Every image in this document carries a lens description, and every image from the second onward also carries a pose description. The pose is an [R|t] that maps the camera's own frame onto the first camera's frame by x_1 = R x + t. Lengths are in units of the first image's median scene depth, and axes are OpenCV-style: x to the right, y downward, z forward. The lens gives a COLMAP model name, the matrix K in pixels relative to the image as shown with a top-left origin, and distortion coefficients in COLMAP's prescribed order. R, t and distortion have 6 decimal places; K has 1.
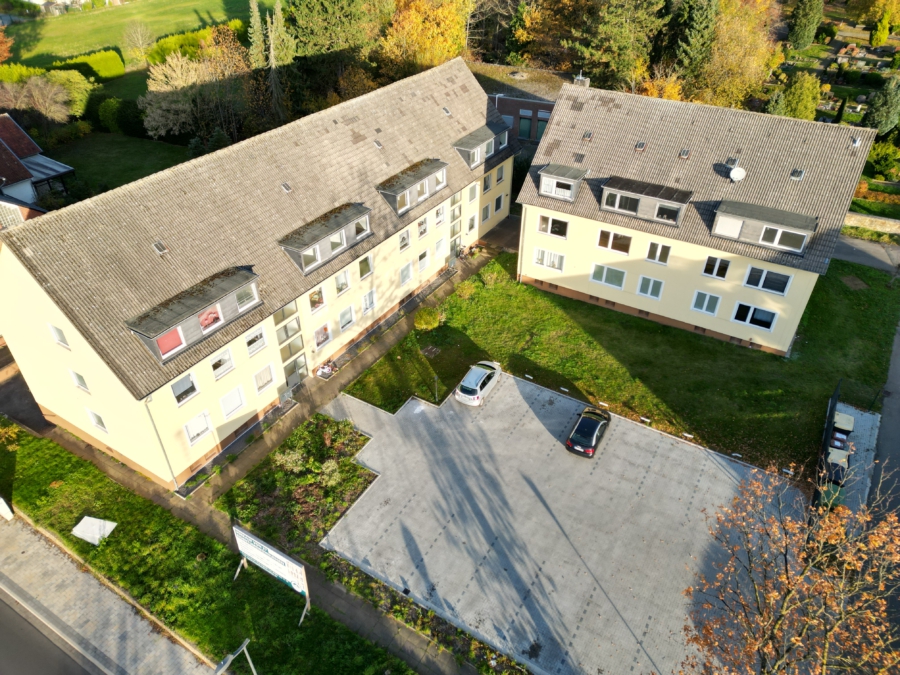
lens RADIAL K [[627.7, 0, 450.0], [0, 627.7, 337.5], [0, 0, 1]] dist [0.088911, -0.091954]
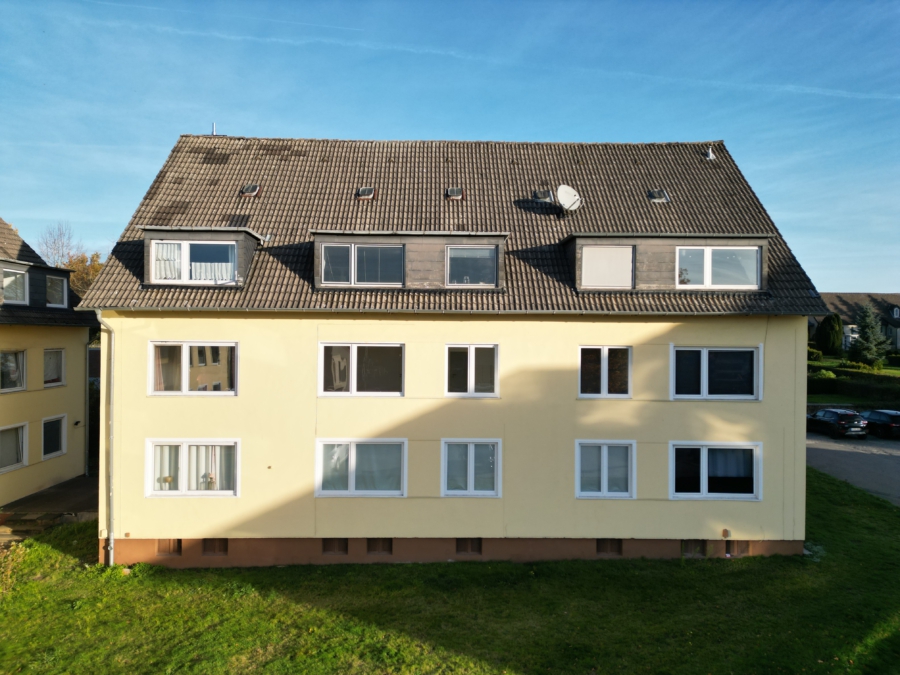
lens RADIAL K [[627.7, 0, 450.0], [0, 627.7, 337.5], [0, 0, 1]] dist [0.088911, -0.091954]
pose [[0.846972, -0.001293, 0.531636, 0.096496], [0.313452, 0.808910, -0.497405, 0.050119], [-0.429403, 0.587931, 0.685530, 0.707000]]
